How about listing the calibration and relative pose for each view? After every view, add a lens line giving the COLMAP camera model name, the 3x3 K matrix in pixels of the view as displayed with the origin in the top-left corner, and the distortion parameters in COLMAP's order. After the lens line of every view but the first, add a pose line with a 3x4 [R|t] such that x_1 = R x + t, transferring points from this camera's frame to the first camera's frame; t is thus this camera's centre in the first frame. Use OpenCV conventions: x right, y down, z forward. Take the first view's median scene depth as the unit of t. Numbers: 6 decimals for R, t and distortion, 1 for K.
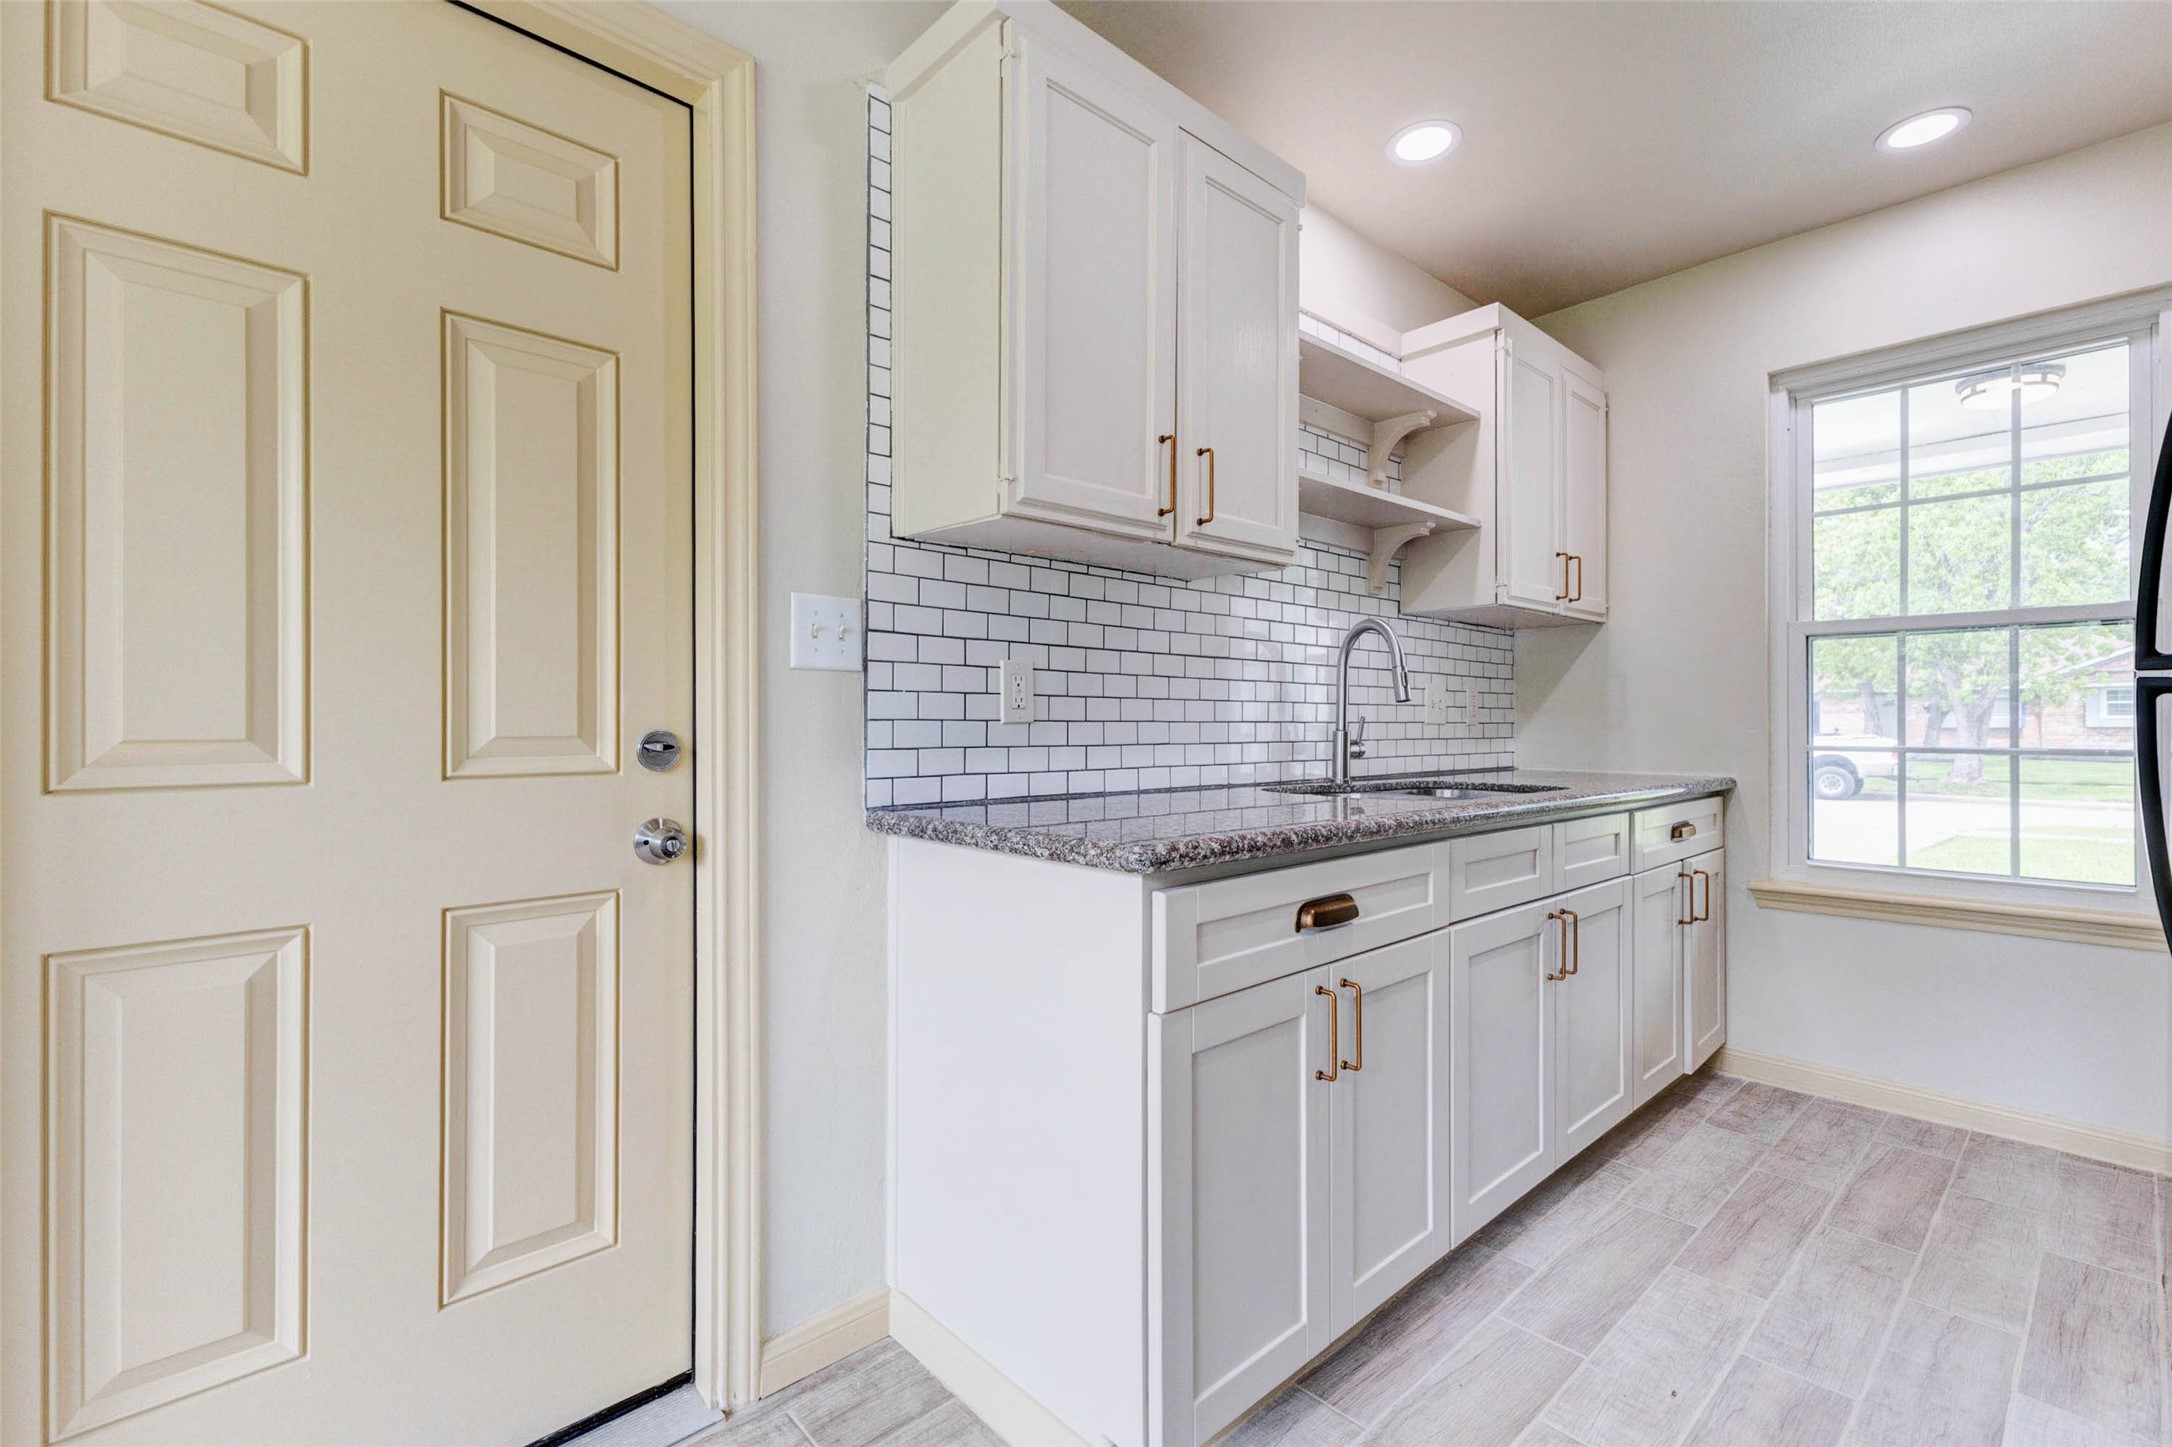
lens RADIAL K [[949.1, 0, 1094.9], [0, 949.1, 723.7], [0, 0, 1]] dist [0.014817, -0.001643]
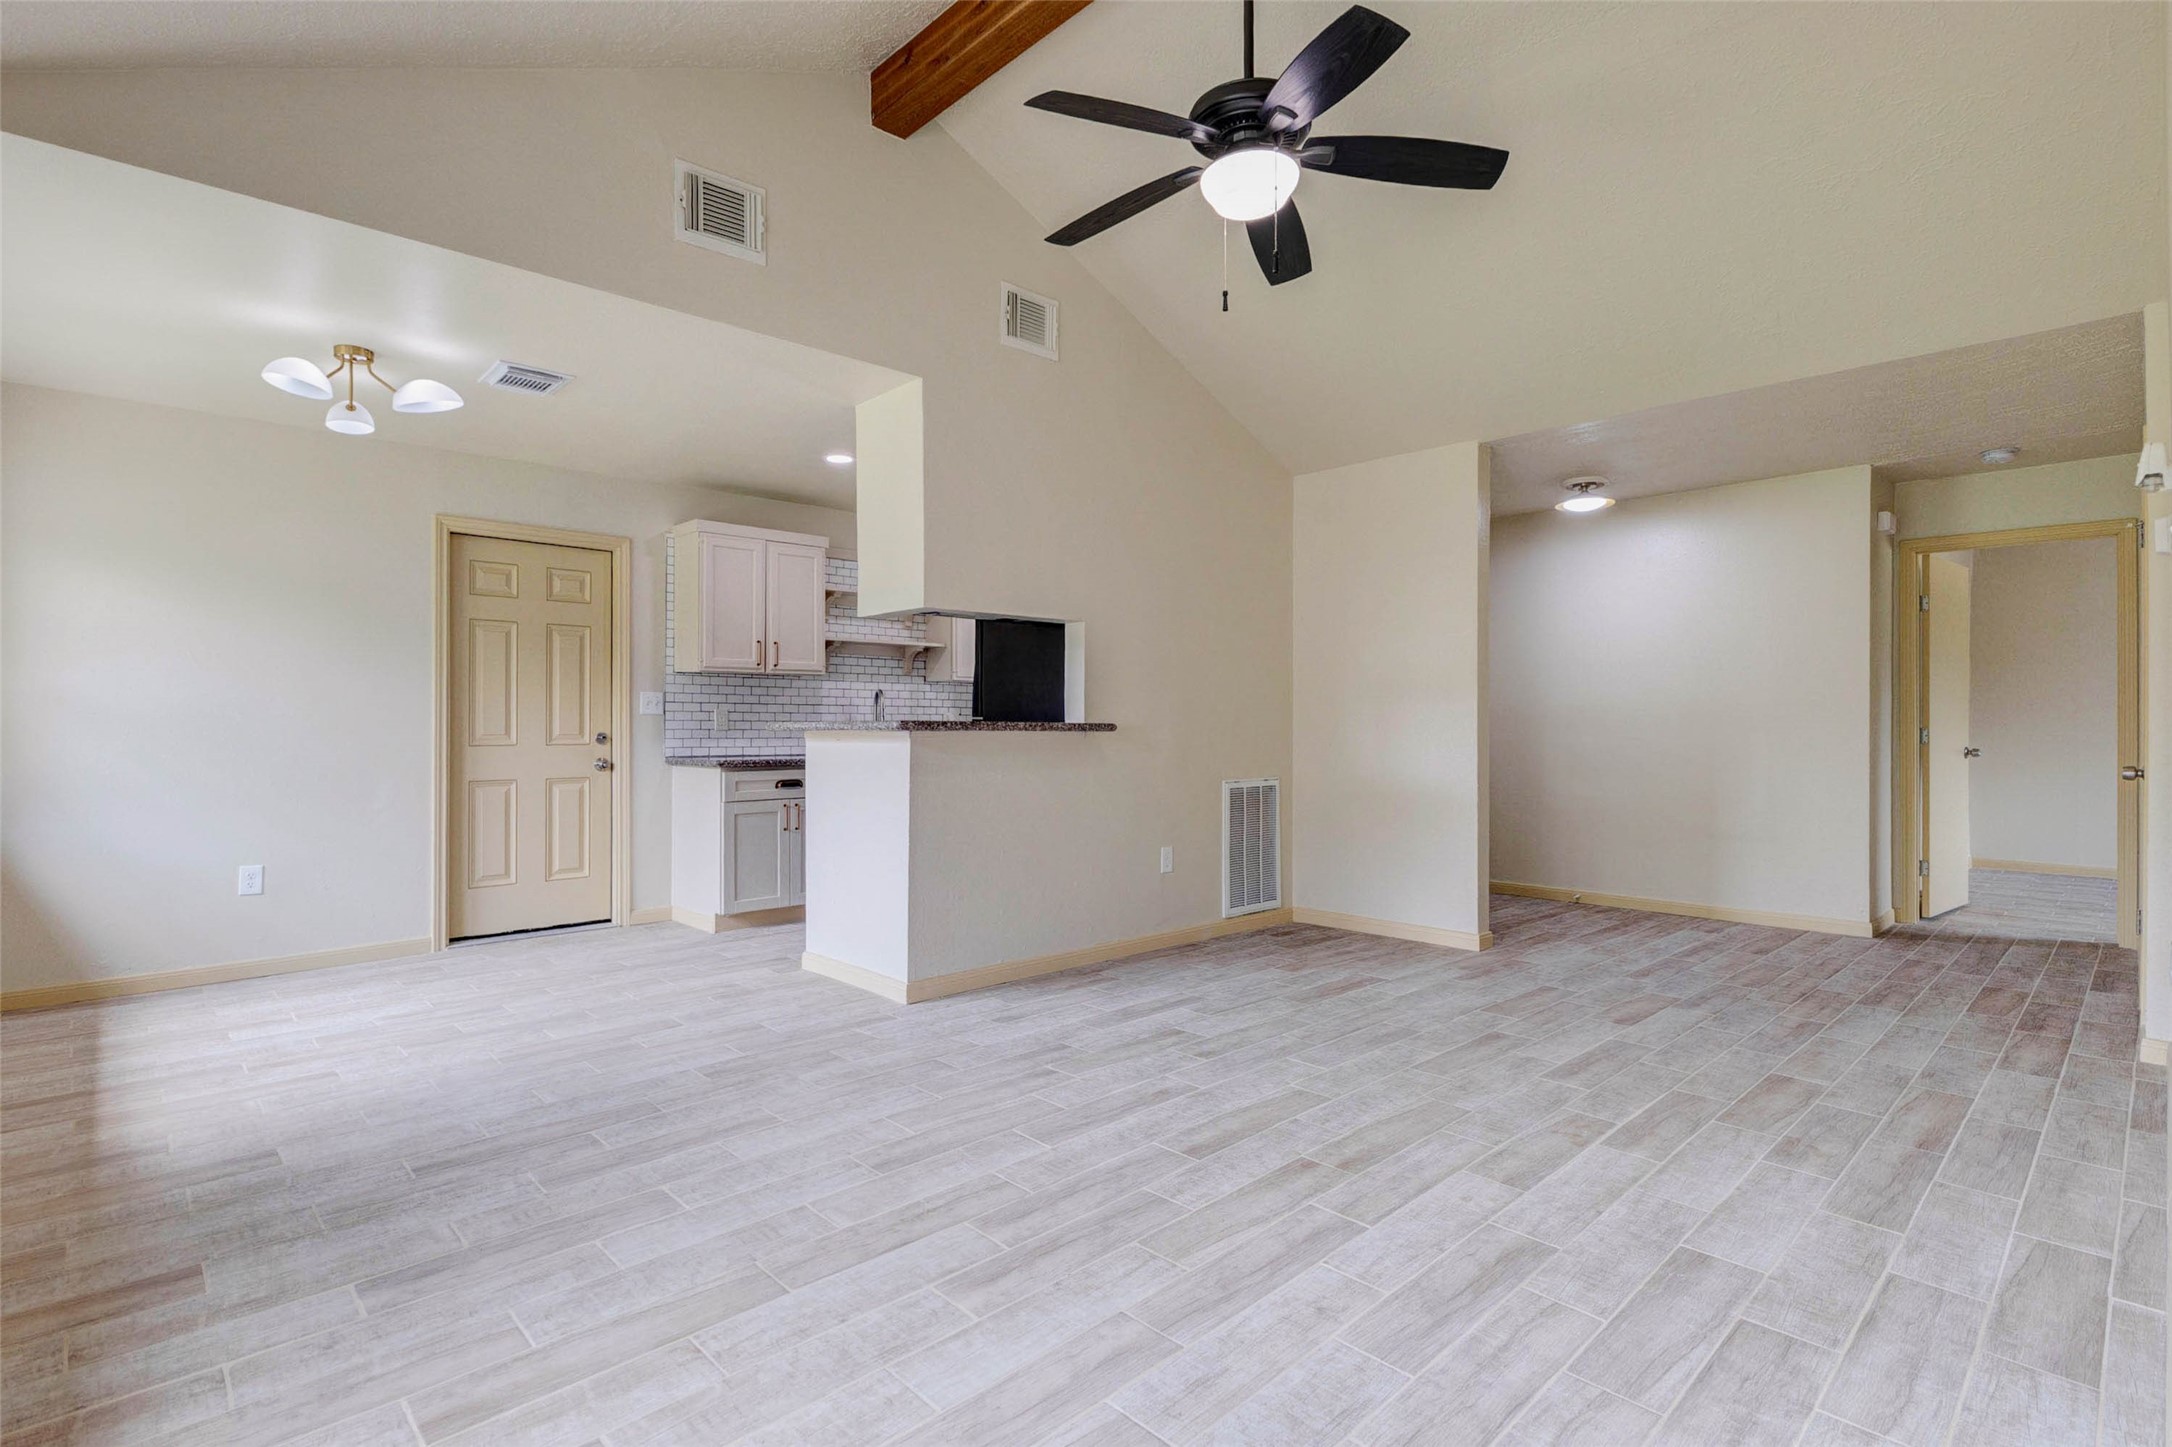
lens RADIAL K [[1047.0, 0, 1072.5], [0, 1047.0, 716.4], [0, 0, 1]] dist [0.000663, 0.000659]
pose [[0.999967, -0.002084, -0.007812, 1.075161], [0.001998, 0.999937, -0.011087, -0.006150], [0.007835, 0.011071, 0.999908, -2.337976]]
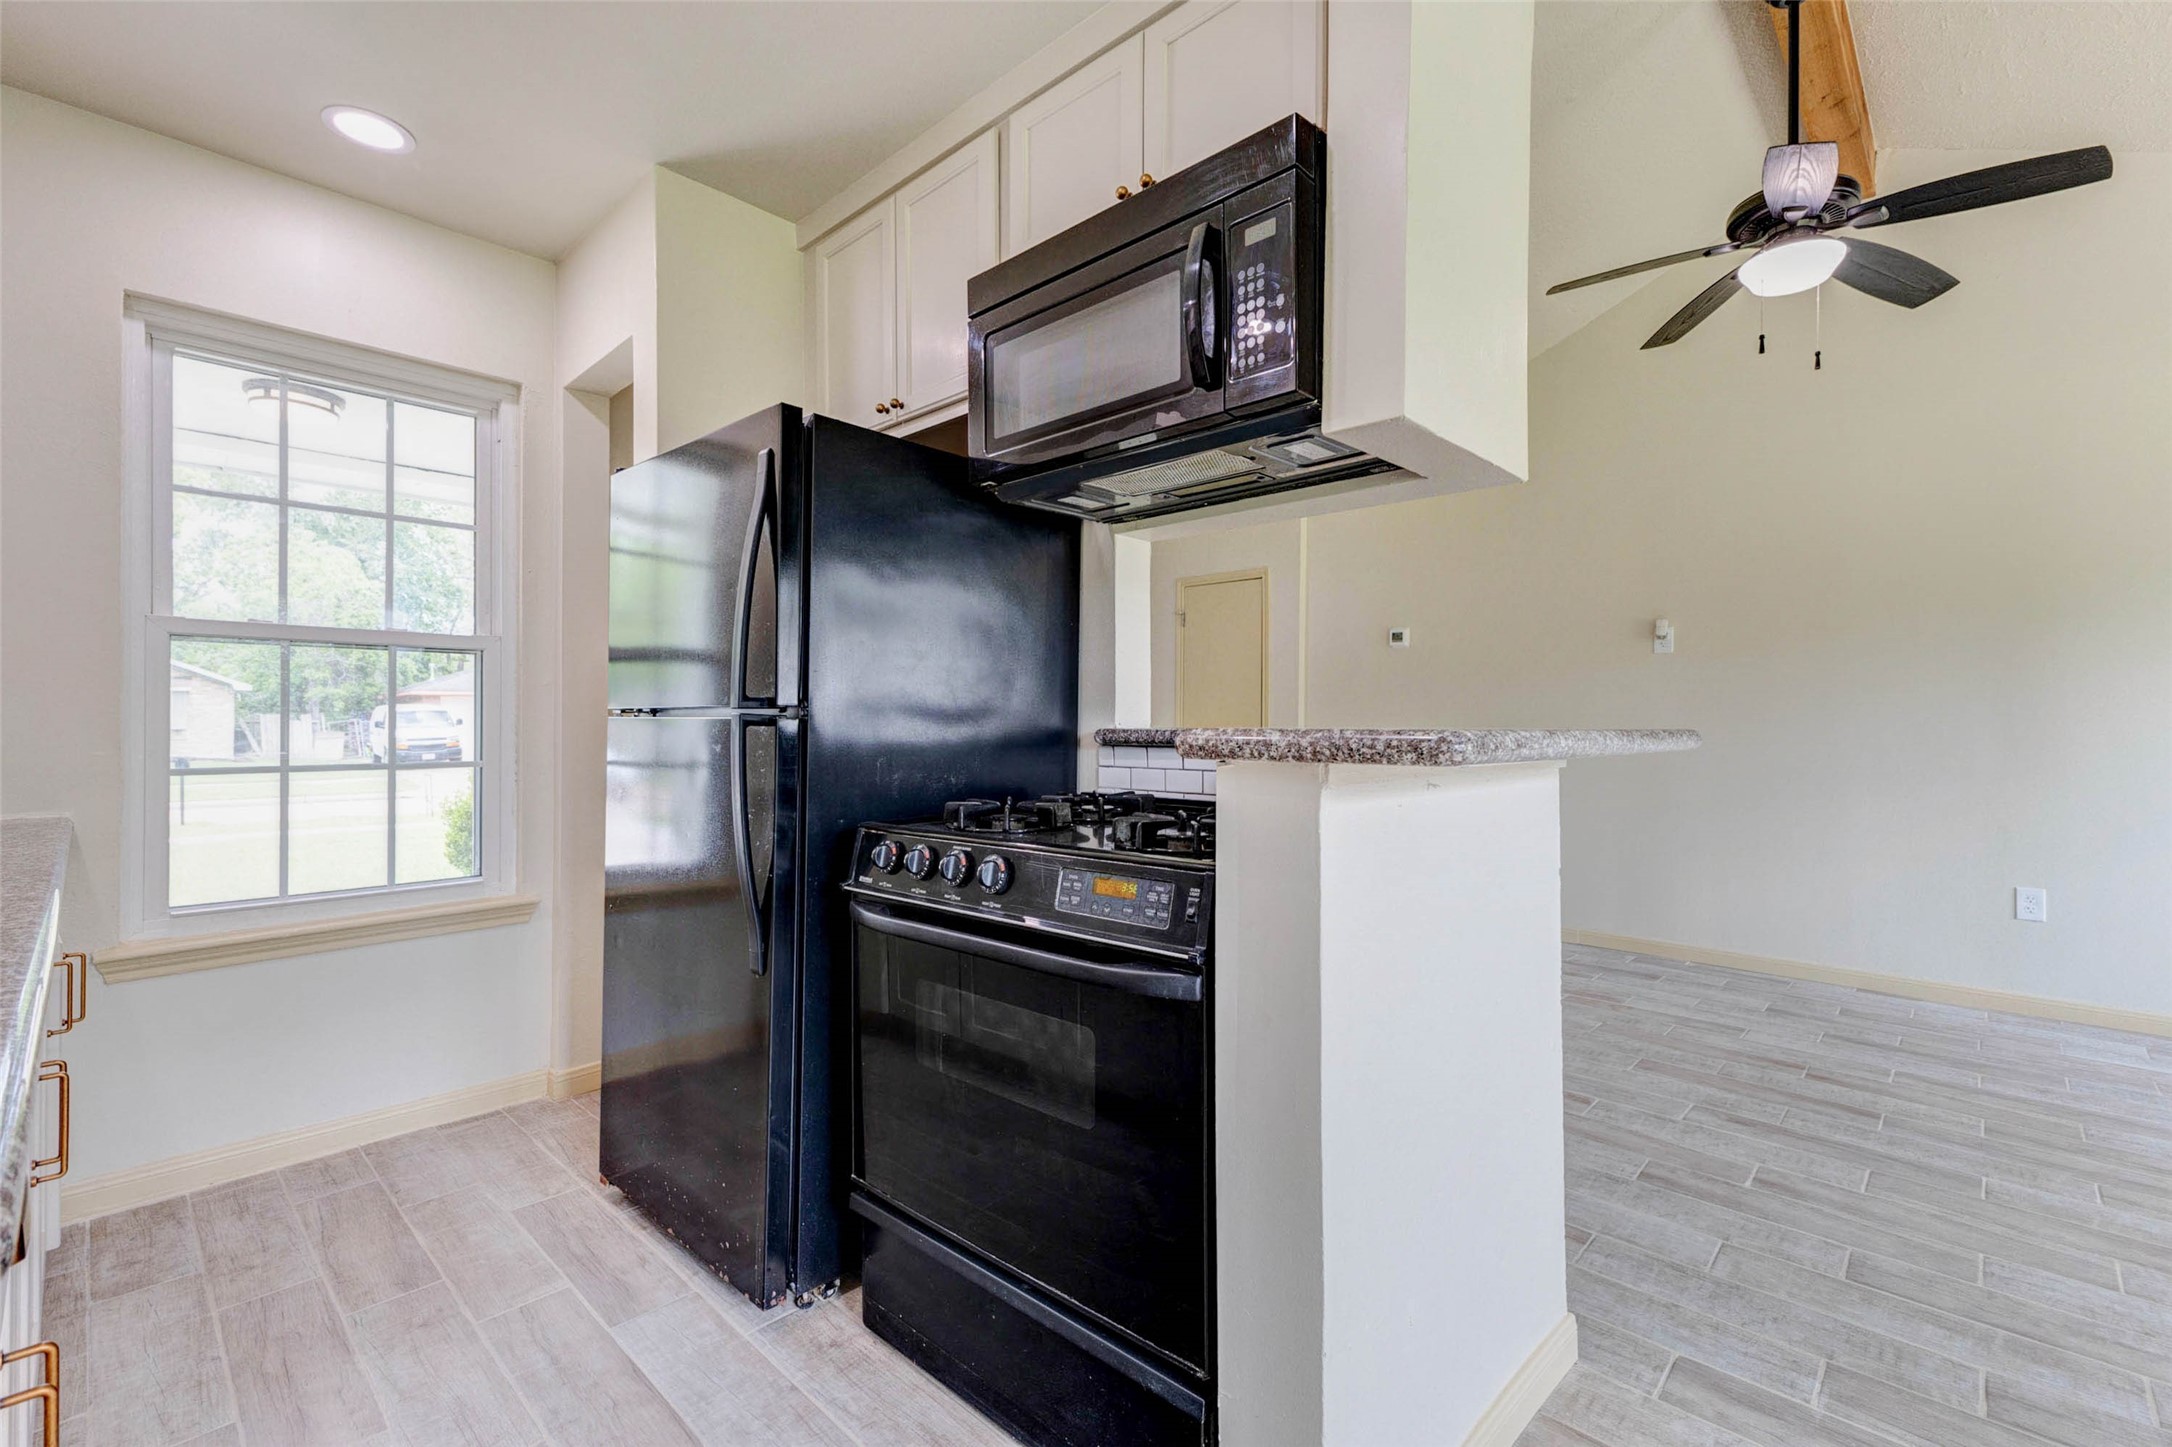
lens RADIAL K [[949.1, 0, 1128.0], [0, 949.1, 709.6], [0, 0, 1]] dist [0.014817, -0.001643]
pose [[-0.068815, 0.012289, 0.997554, -0.210444], [-0.006344, 0.999899, -0.012756, -0.035104], [-0.997609, -0.007206, -0.068730, 0.393090]]
